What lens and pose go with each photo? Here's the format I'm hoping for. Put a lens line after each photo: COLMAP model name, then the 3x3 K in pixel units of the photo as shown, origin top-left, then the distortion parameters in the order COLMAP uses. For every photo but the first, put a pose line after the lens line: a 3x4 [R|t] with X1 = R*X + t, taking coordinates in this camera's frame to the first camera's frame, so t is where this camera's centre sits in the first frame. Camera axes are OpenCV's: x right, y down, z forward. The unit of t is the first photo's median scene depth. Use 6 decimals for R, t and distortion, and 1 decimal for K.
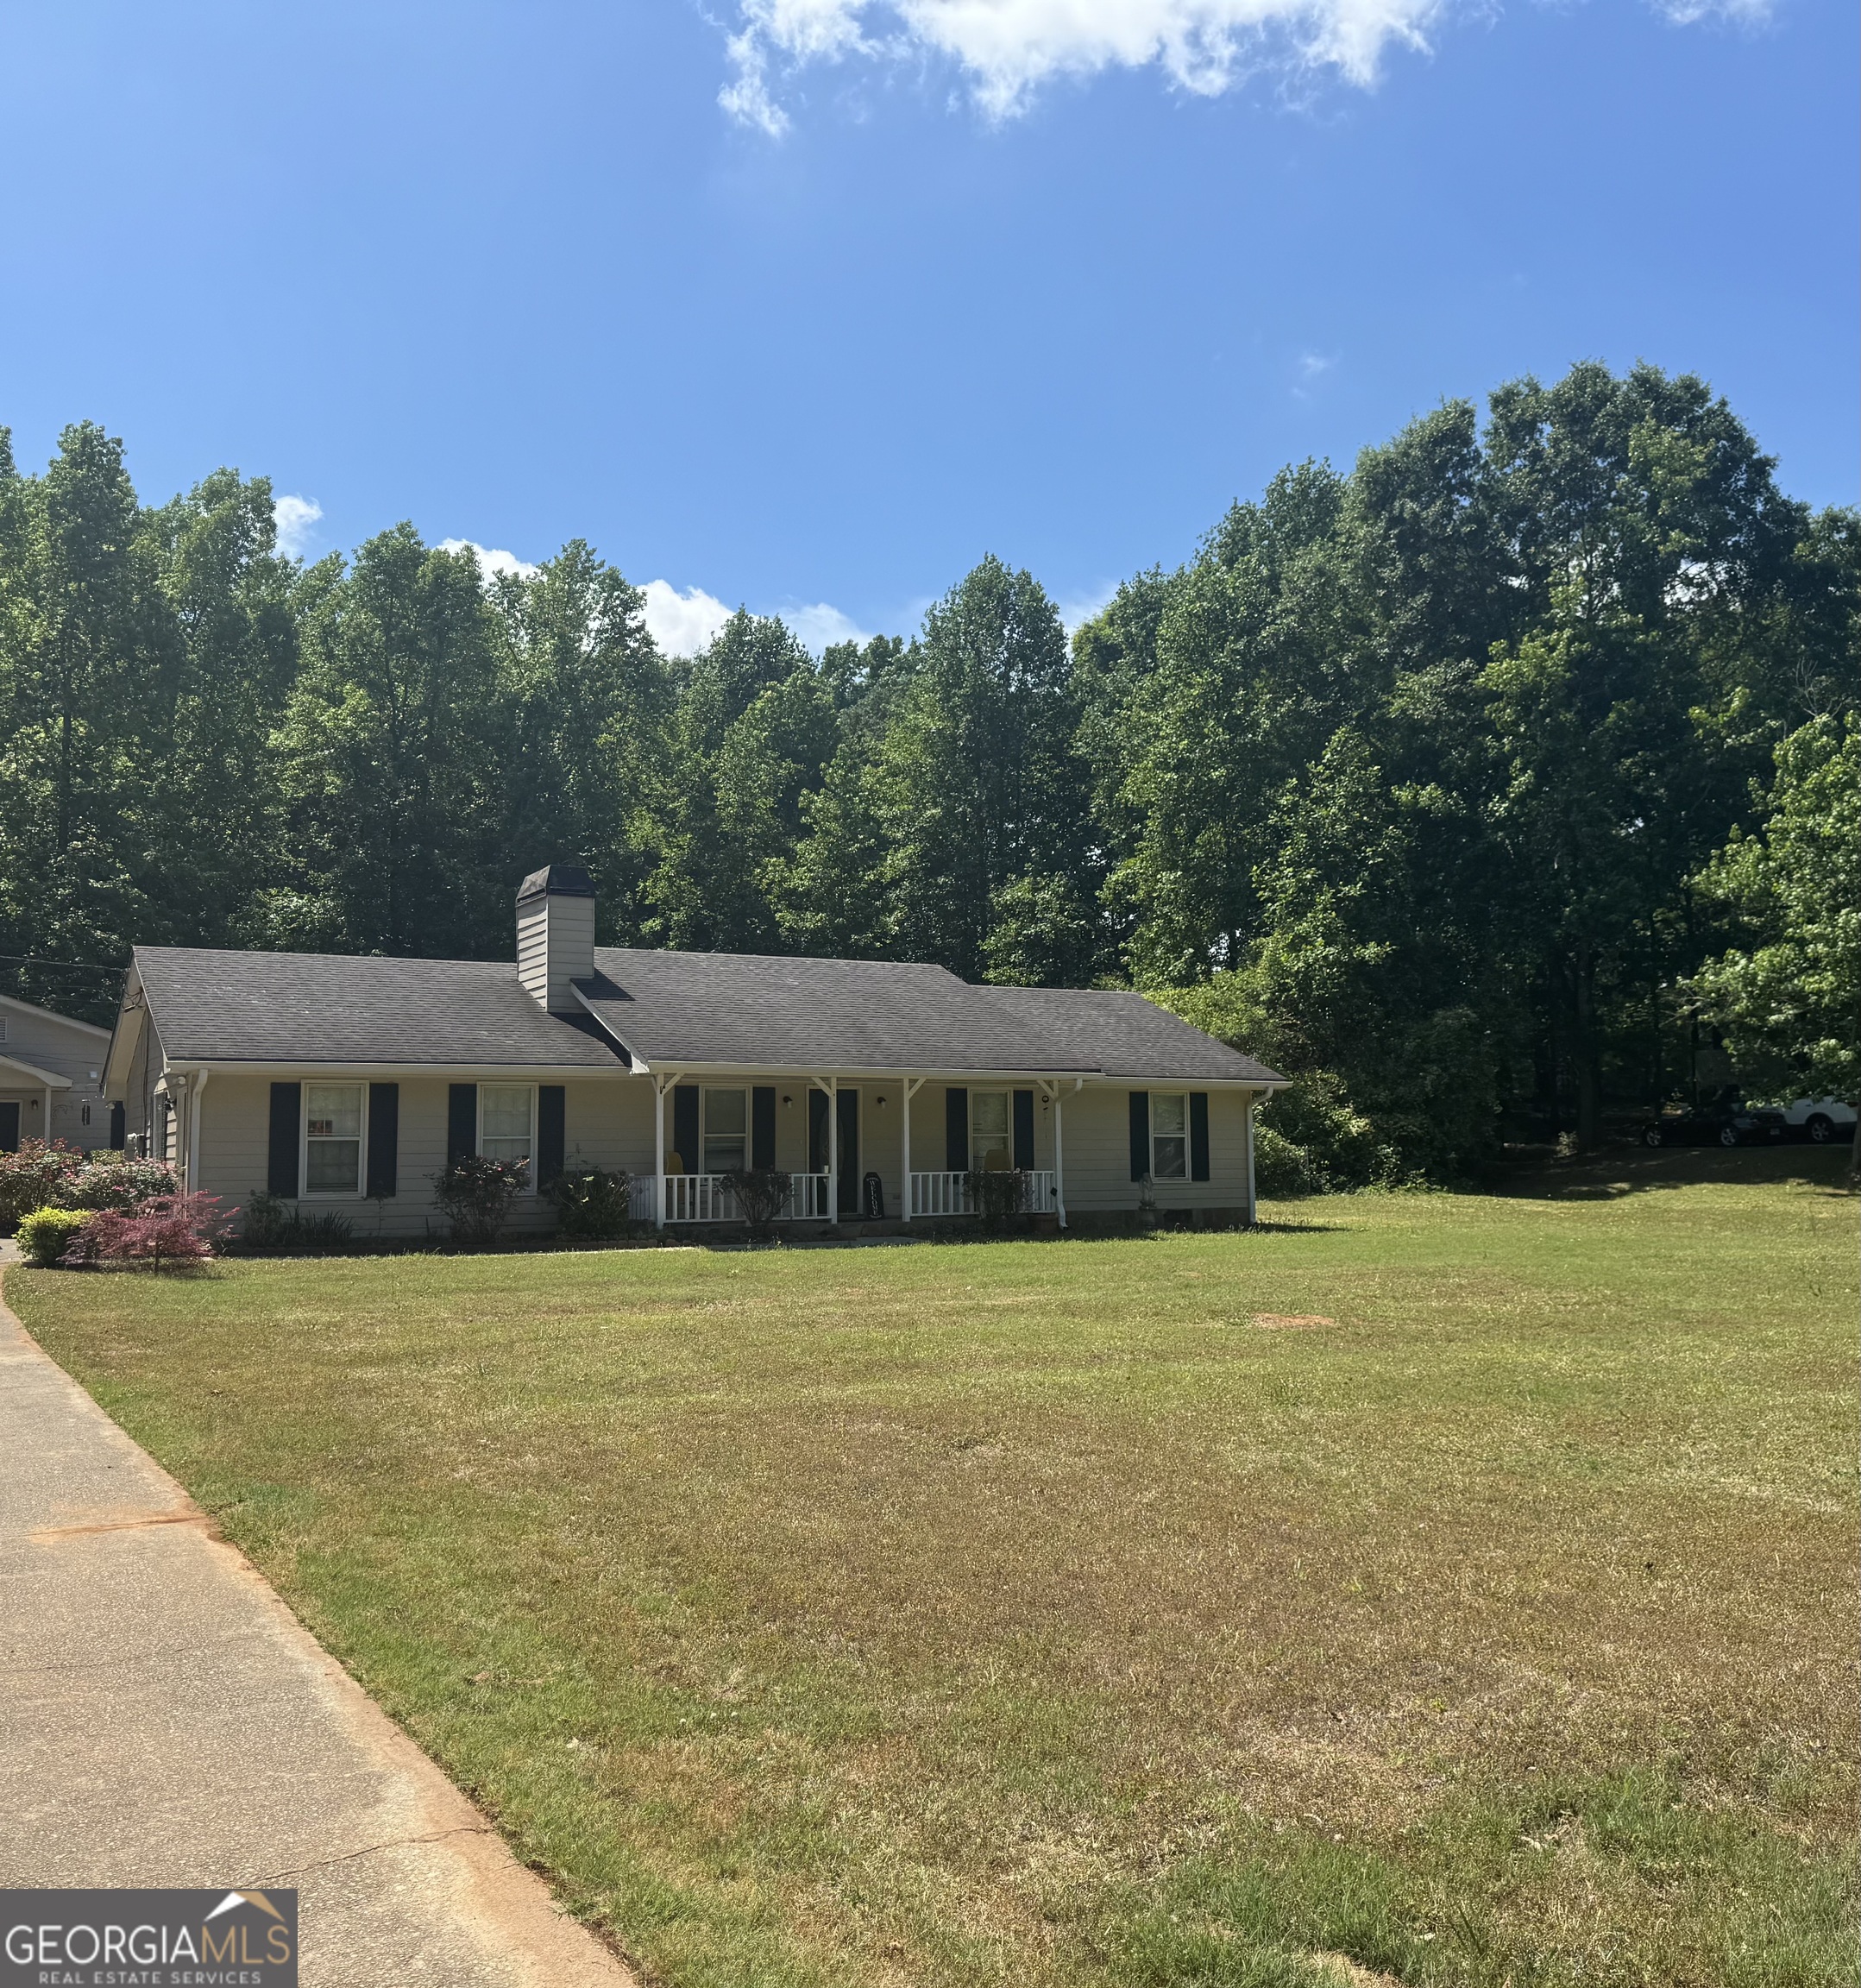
lens RADIAL K [[1935.8, 0, 930.7], [0, 1935.8, 993.0], [0, 0, 1]] dist [0.000741, 0.000000]
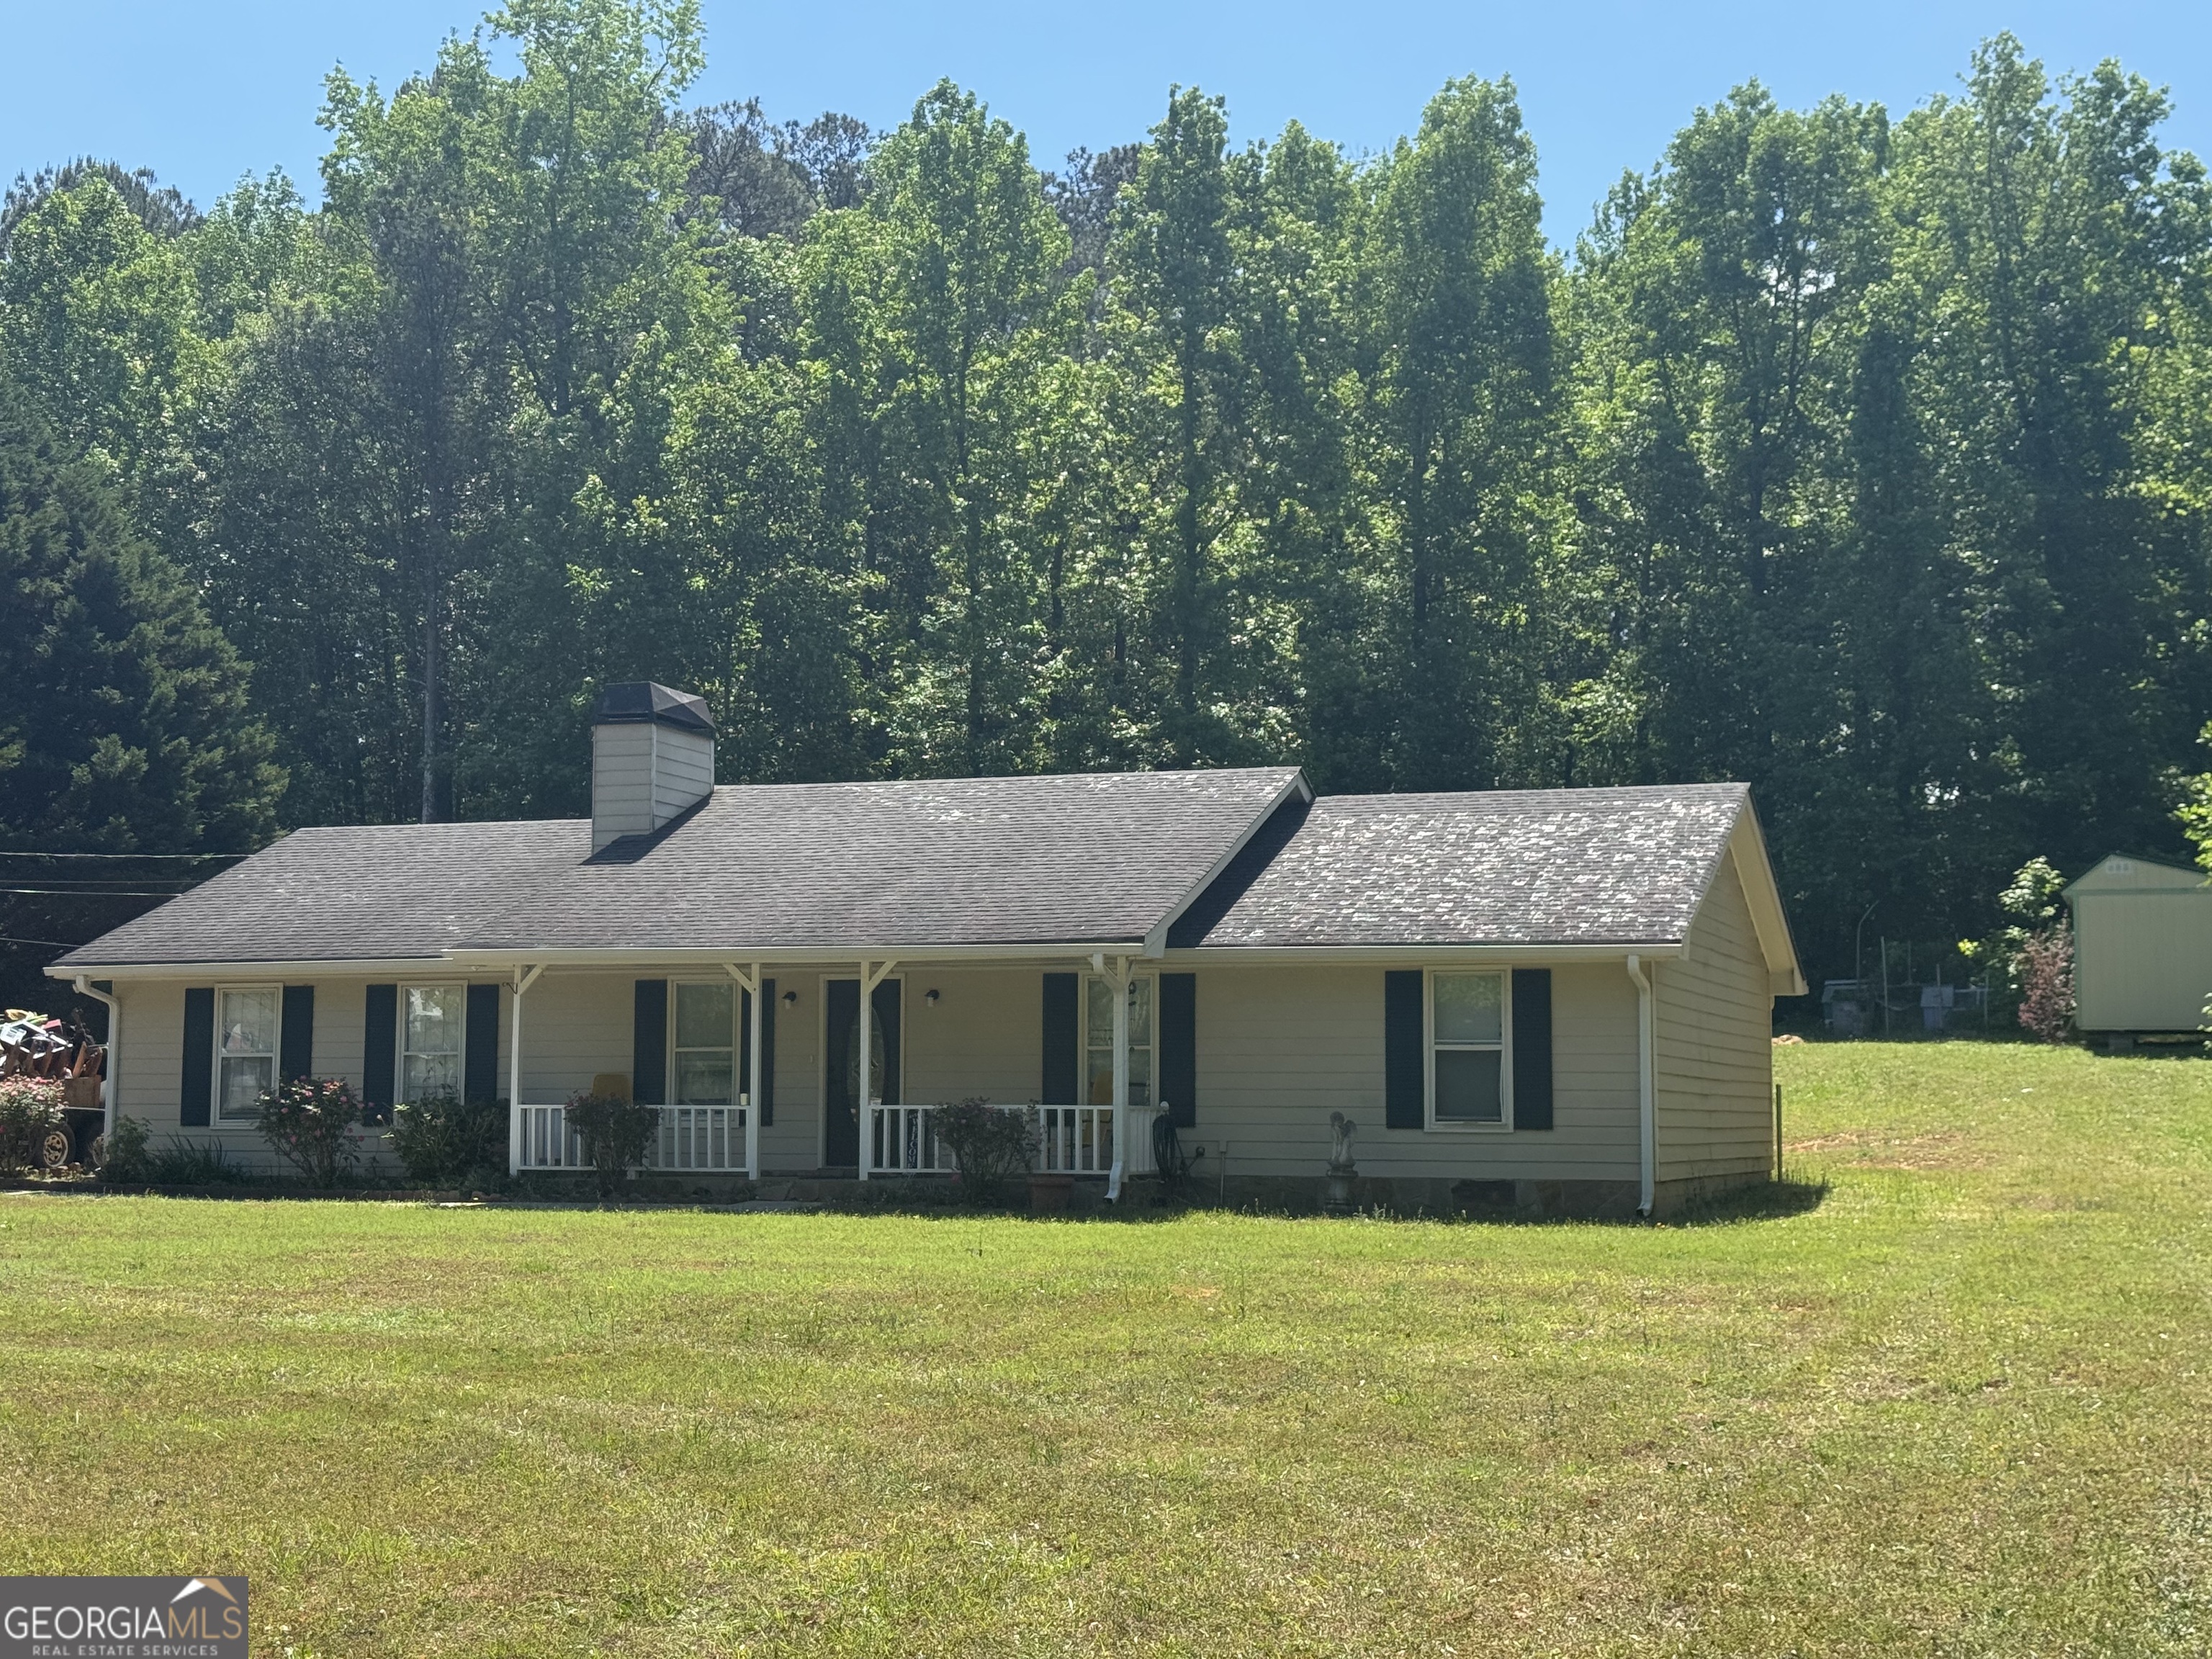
lens RADIAL K [[3082.6, 0, 1106.1], [0, 3082.6, 828.3], [0, 0, 1]] dist [0.056353, 0.000000]
pose [[0.629990, -0.055674, -0.774605, 0.804221], [0.060991, 0.997893, -0.022118, 0.025882], [0.774204, -0.033310, 0.632059, 0.385560]]
